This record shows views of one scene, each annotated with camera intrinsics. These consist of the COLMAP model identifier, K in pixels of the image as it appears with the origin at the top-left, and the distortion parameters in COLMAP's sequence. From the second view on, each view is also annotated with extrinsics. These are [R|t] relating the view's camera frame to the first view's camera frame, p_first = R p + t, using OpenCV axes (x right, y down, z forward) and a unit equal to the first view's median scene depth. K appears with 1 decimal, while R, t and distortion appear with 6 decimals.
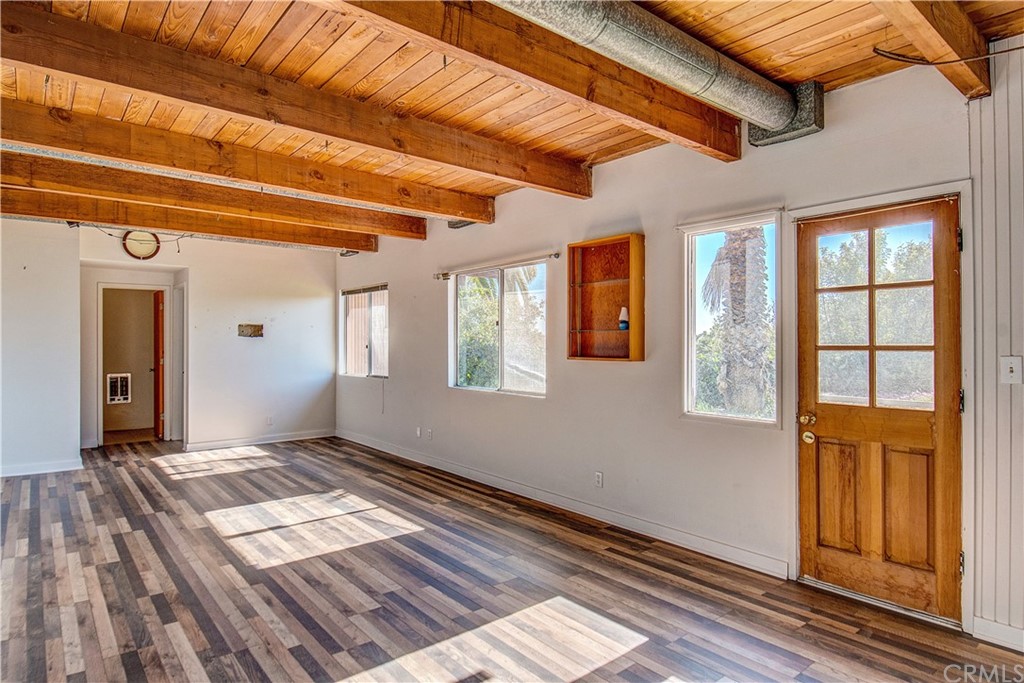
lens RADIAL K [[584.8, 0, 511.8], [0, 584.8, 341.0], [0, 0, 1]] dist [-0.015282, -0.010271]
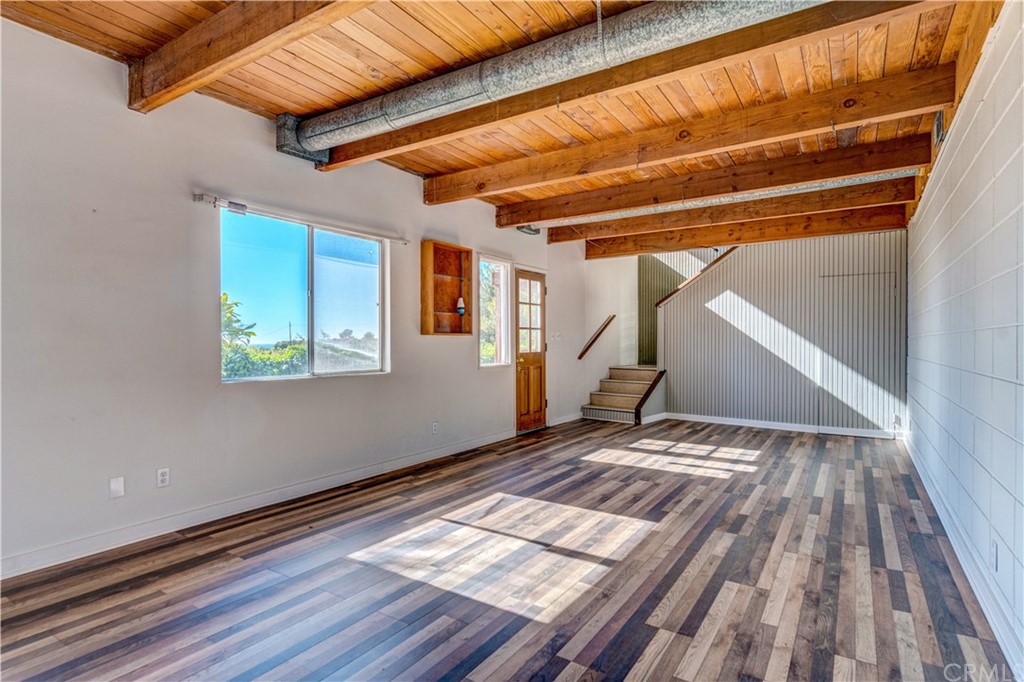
lens RADIAL K [[526.8, 0, 509.6], [0, 526.8, 342.3], [0, 0, 1]] dist [0.002840, 0.001099]
pose [[-0.296728, -0.001038, 0.954962, -1.237639], [0.001060, 0.999998, 0.001417, 0.055017], [-0.954961, 0.001432, -0.296726, 1.449832]]
